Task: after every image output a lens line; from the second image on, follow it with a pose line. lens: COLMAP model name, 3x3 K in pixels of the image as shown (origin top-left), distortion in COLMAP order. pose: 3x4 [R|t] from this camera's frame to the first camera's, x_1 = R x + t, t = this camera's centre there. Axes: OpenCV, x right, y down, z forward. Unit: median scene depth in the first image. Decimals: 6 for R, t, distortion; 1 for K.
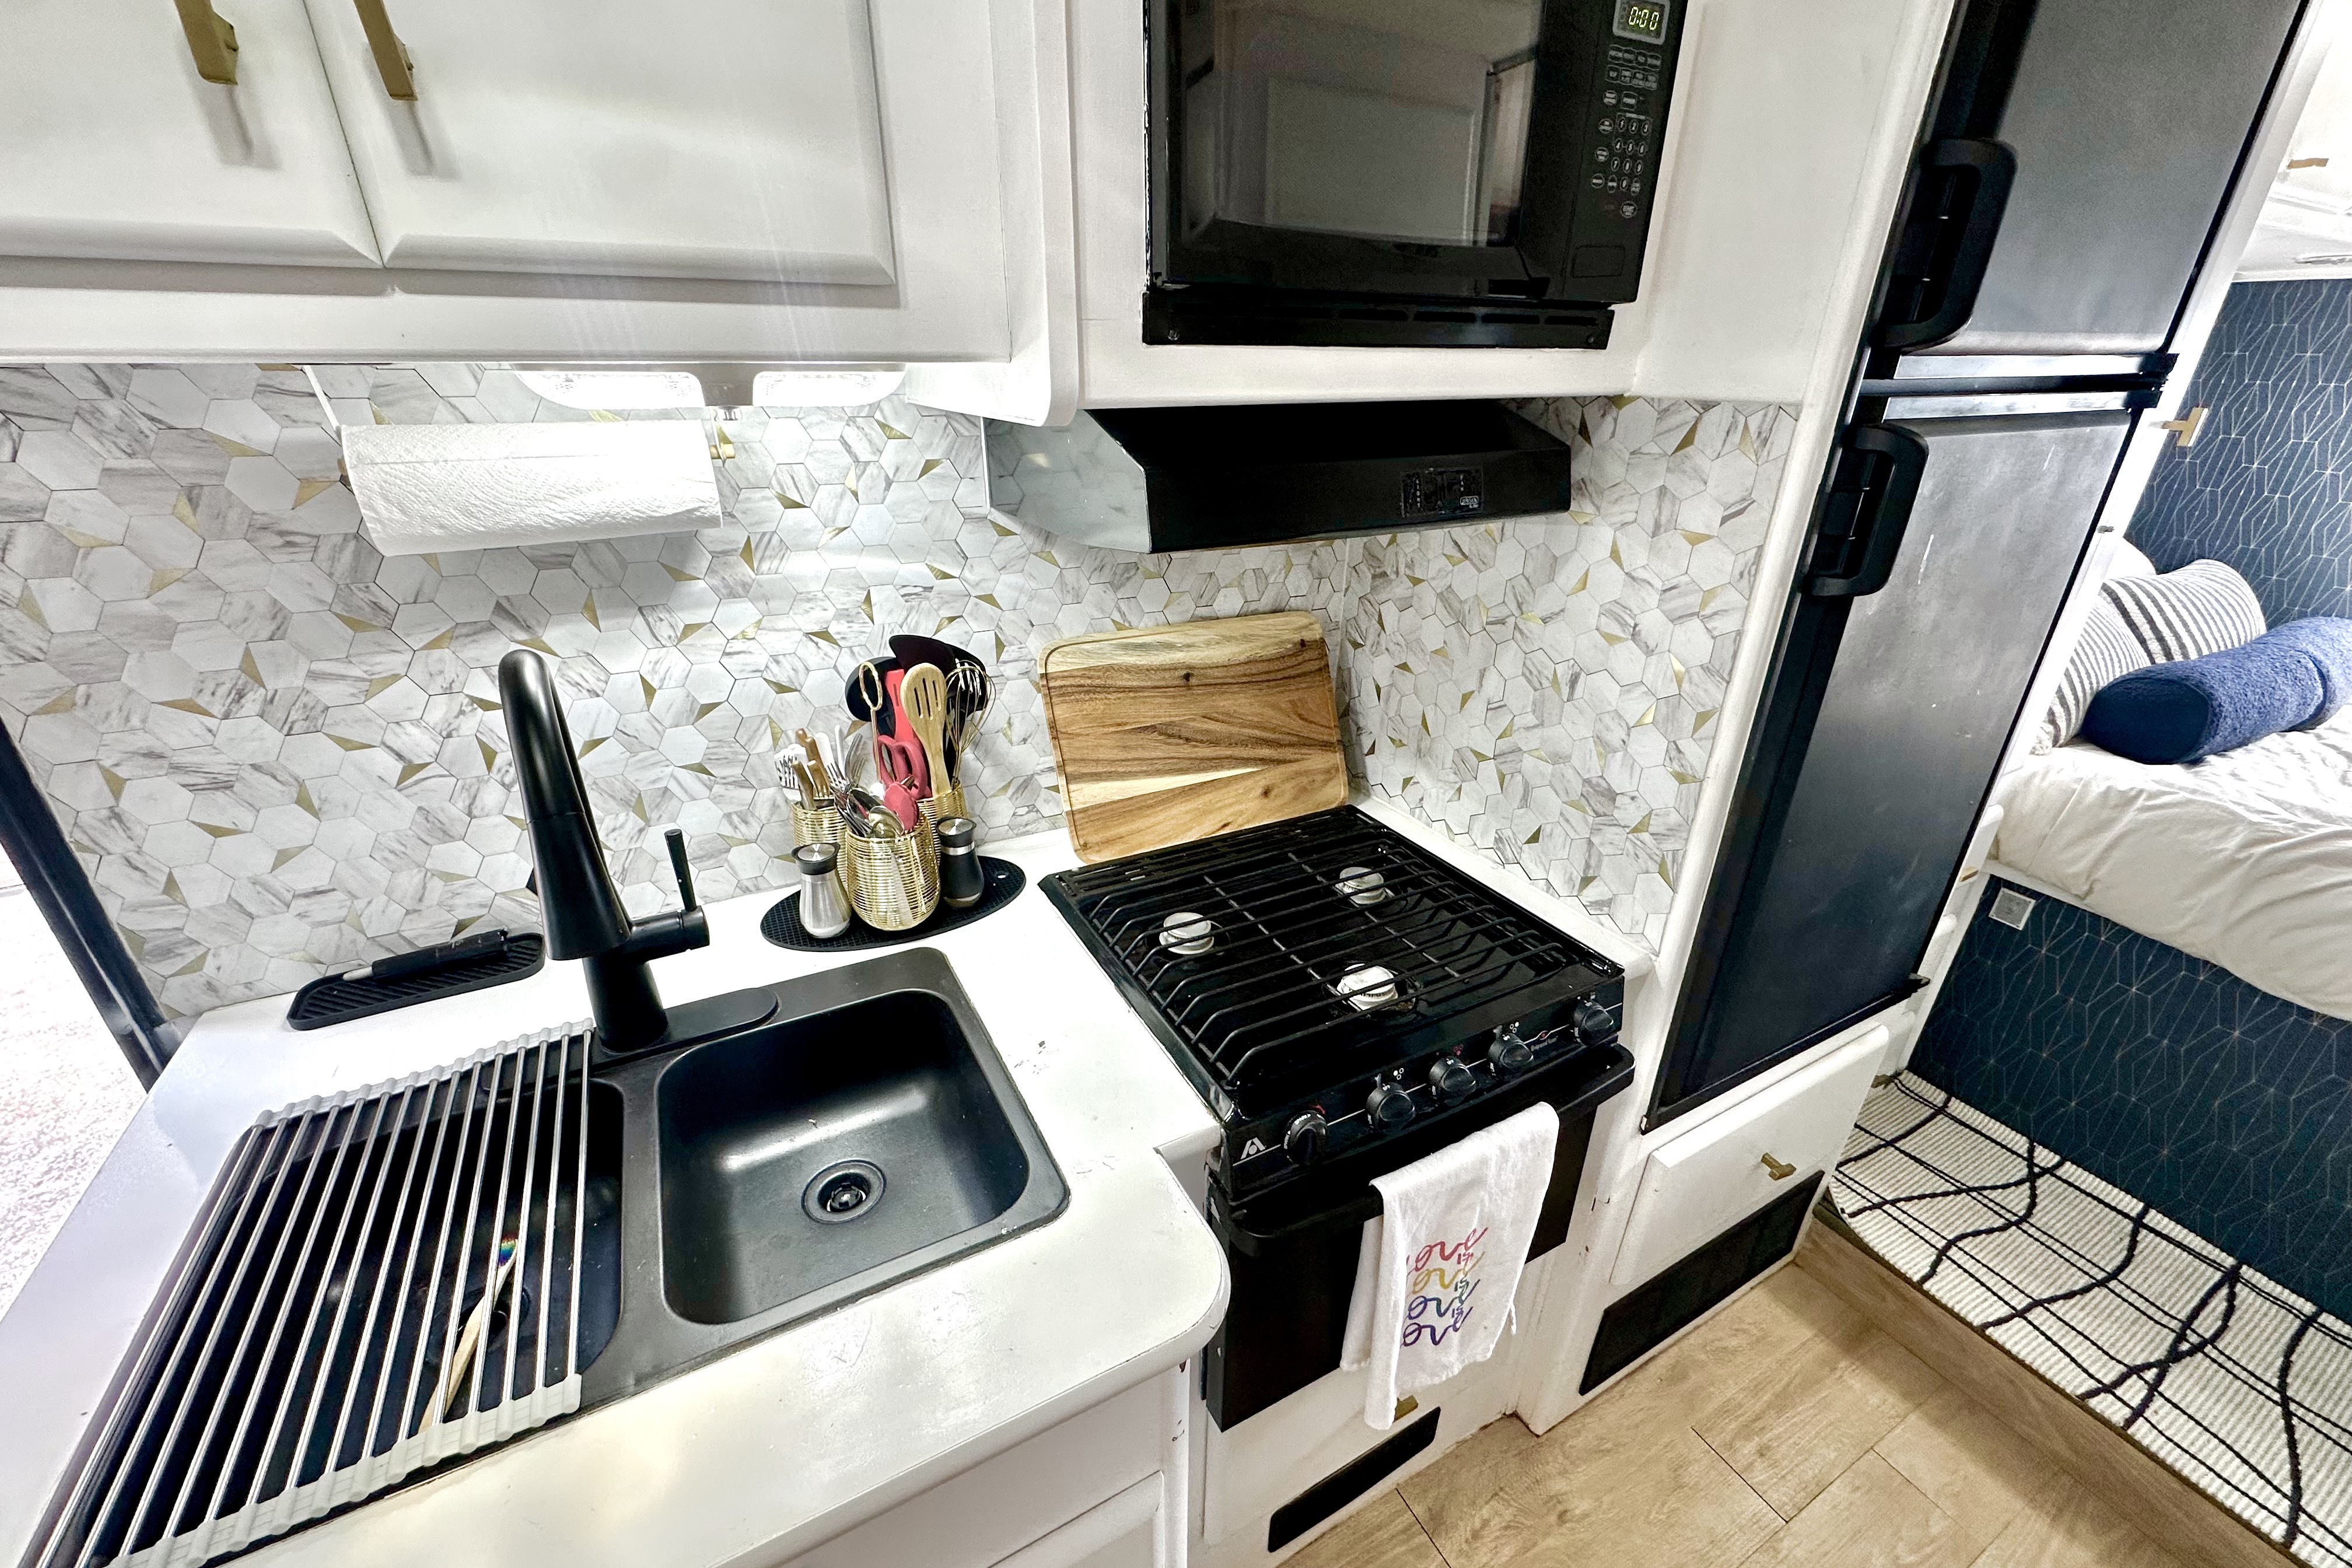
lens RADIAL K [[933.8, 0, 1176.0], [0, 933.8, 784.0], [0, 0, 1]] dist [-0.002606, -0.000003]
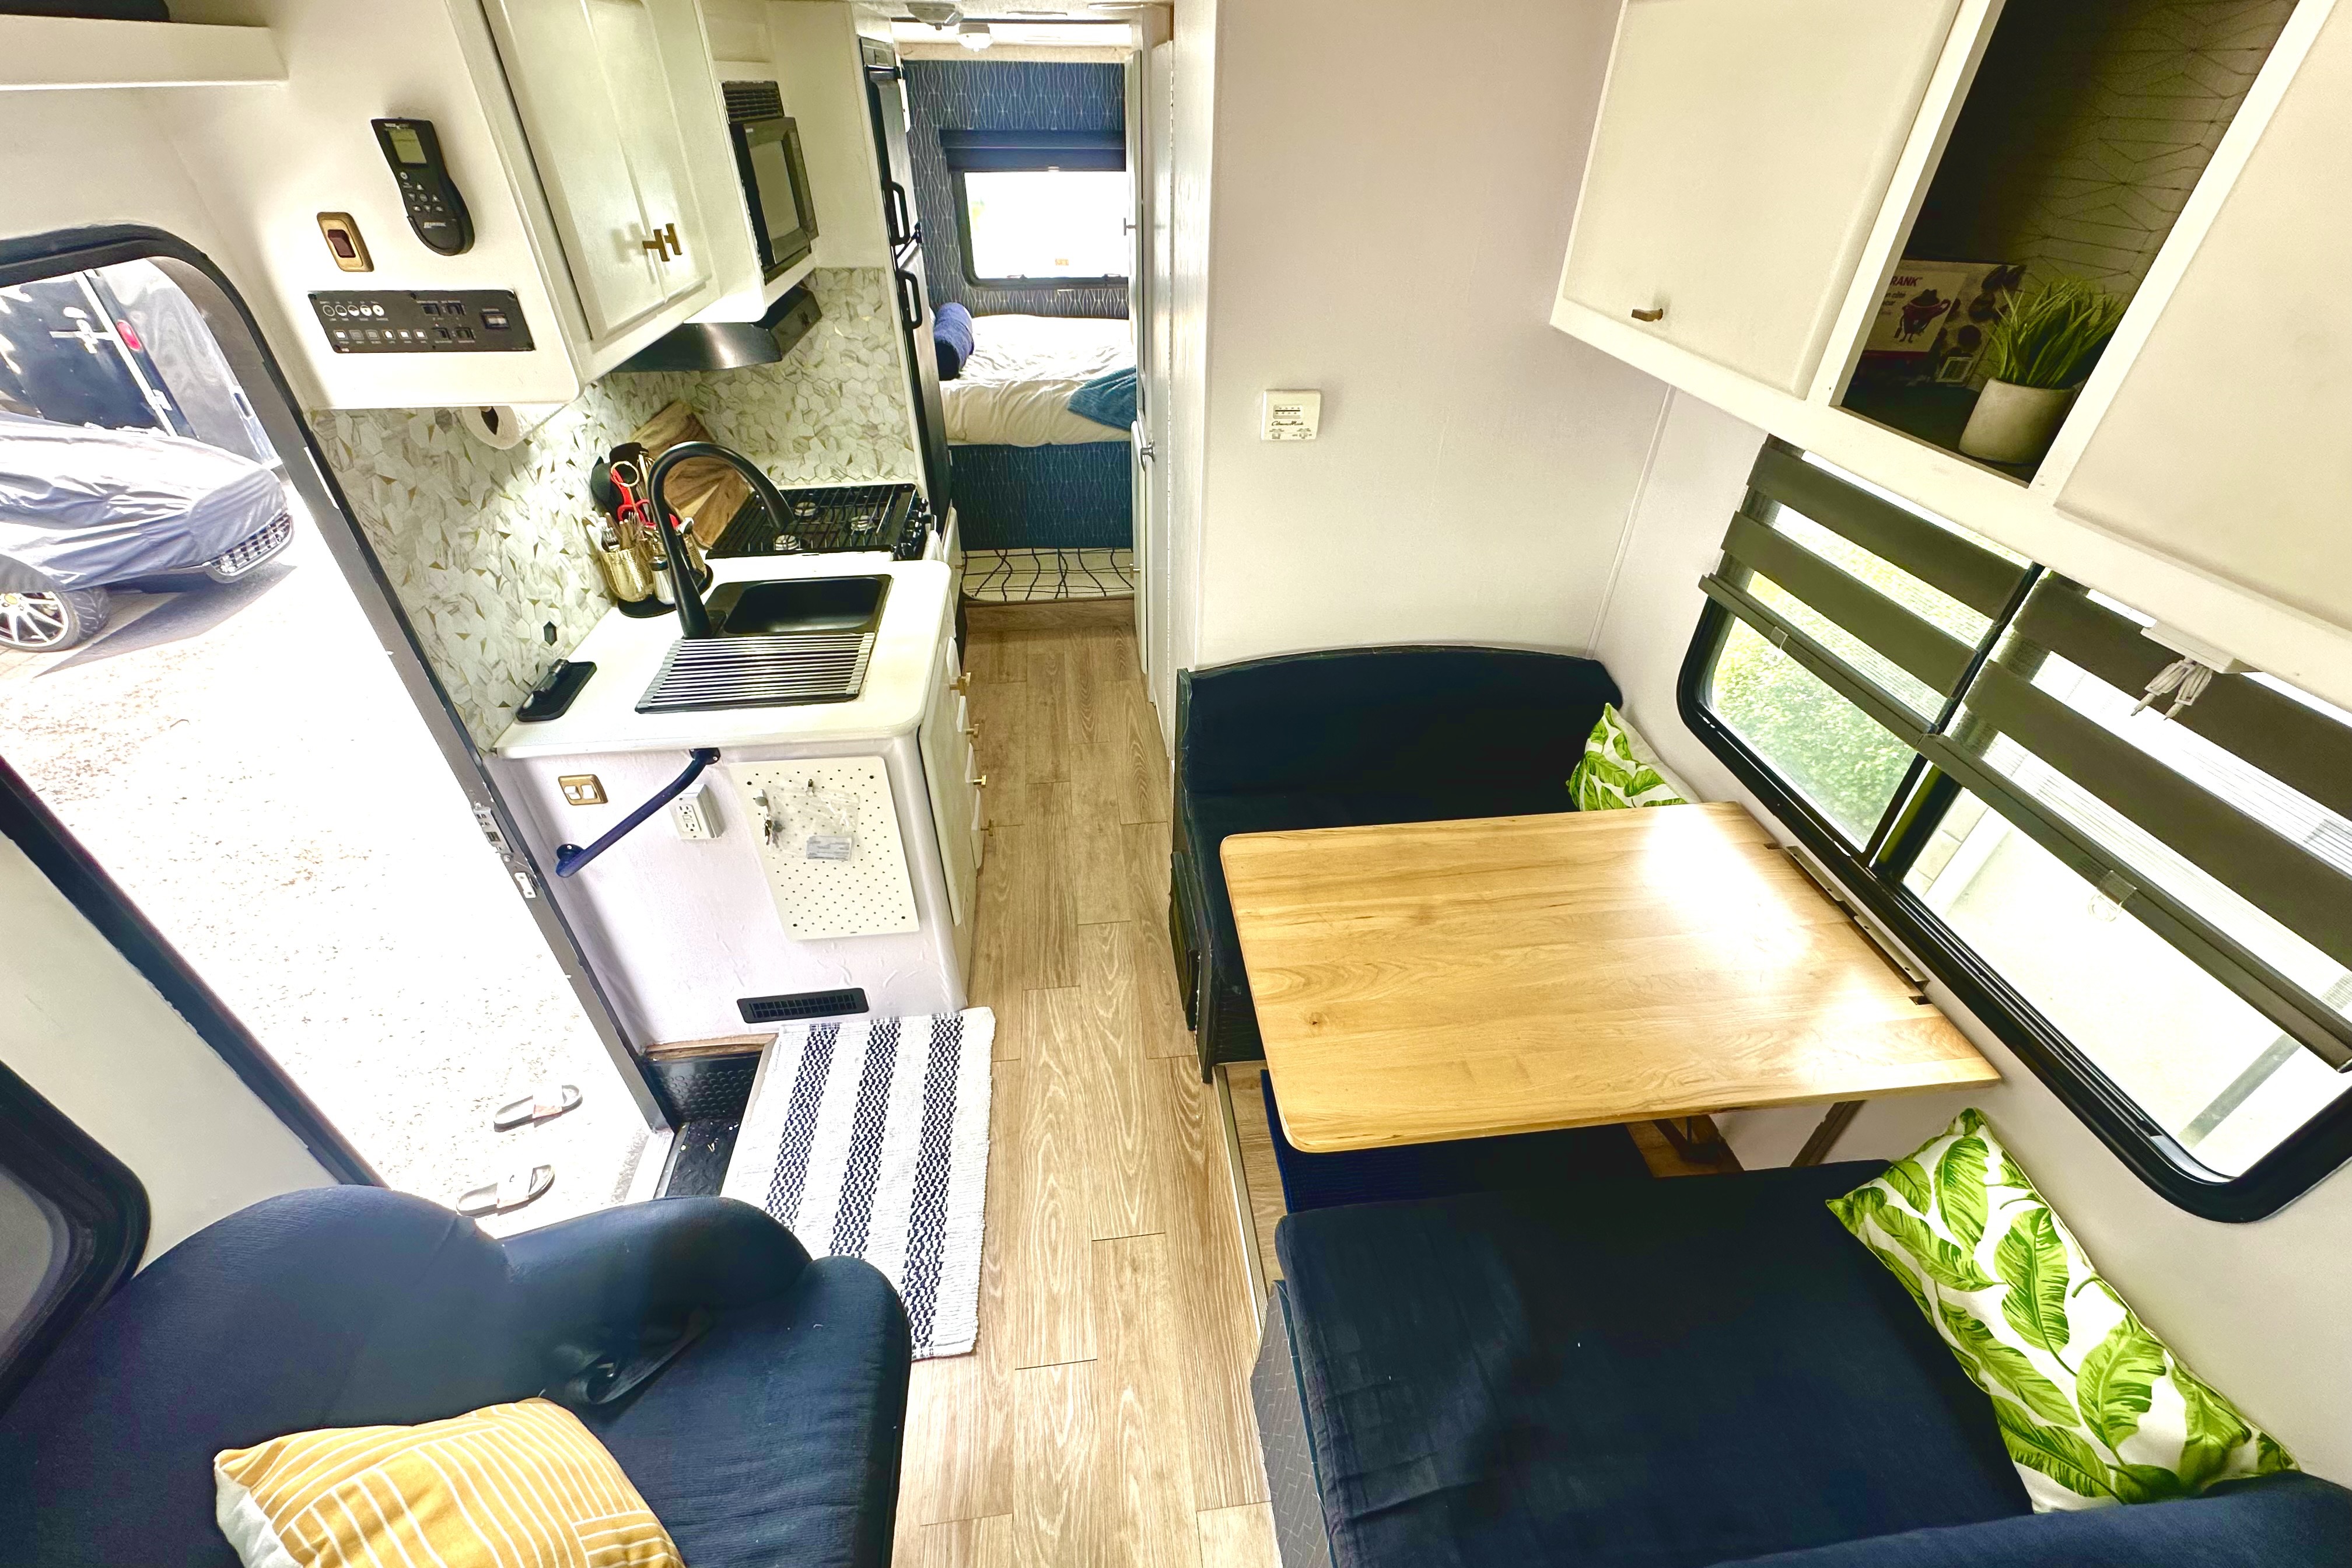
lens RADIAL K [[933.8, 0, 1176.0], [0, 933.8, 784.0], [0, 0, 1]] dist [-0.002606, -0.000003]
pose [[0.363921, -0.560452, 0.743946, -1.825957], [0.383935, 0.817964, 0.428402, 0.036261], [-0.848620, 0.129722, 0.512851, -0.976987]]
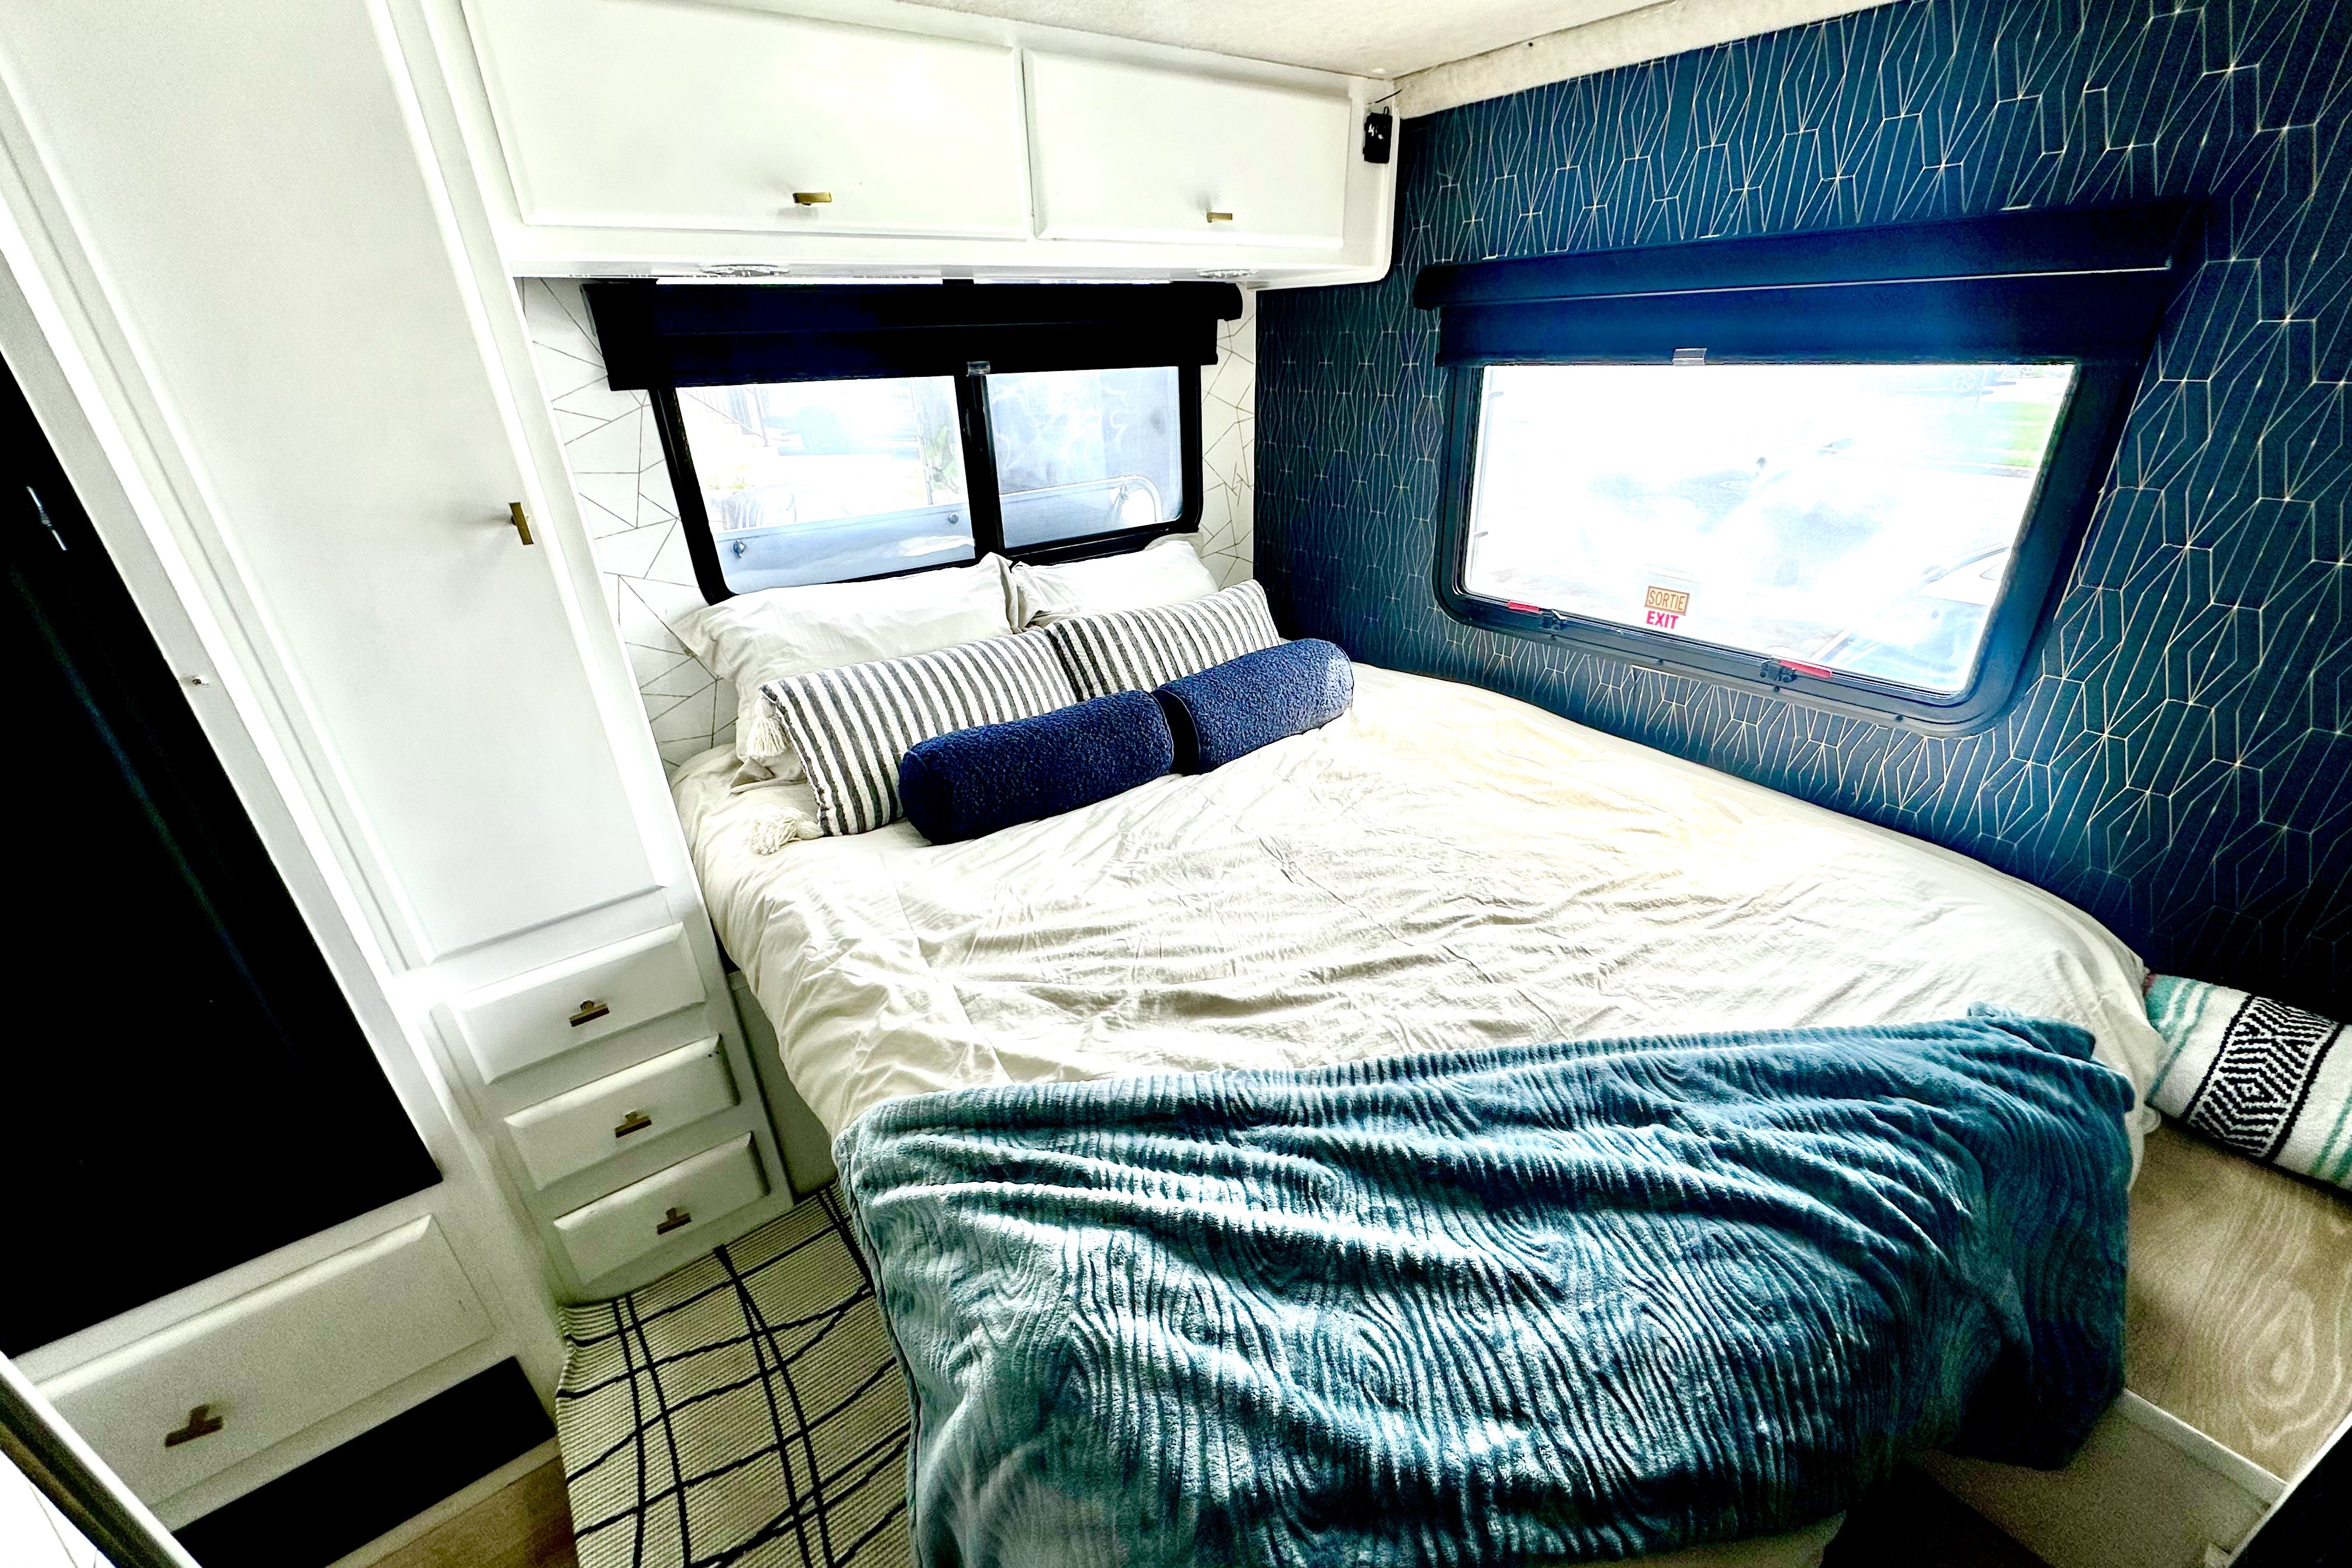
lens RADIAL K [[933.8, 0, 1176.0], [0, 933.8, 784.0], [0, 0, 1]] dist [-0.002606, -0.000003]
pose [[0.986640, -0.101430, 0.127489, 1.948393], [0.099631, 0.994815, 0.020423, -0.120322], [-0.128900, -0.007449, 0.991630, 0.065051]]
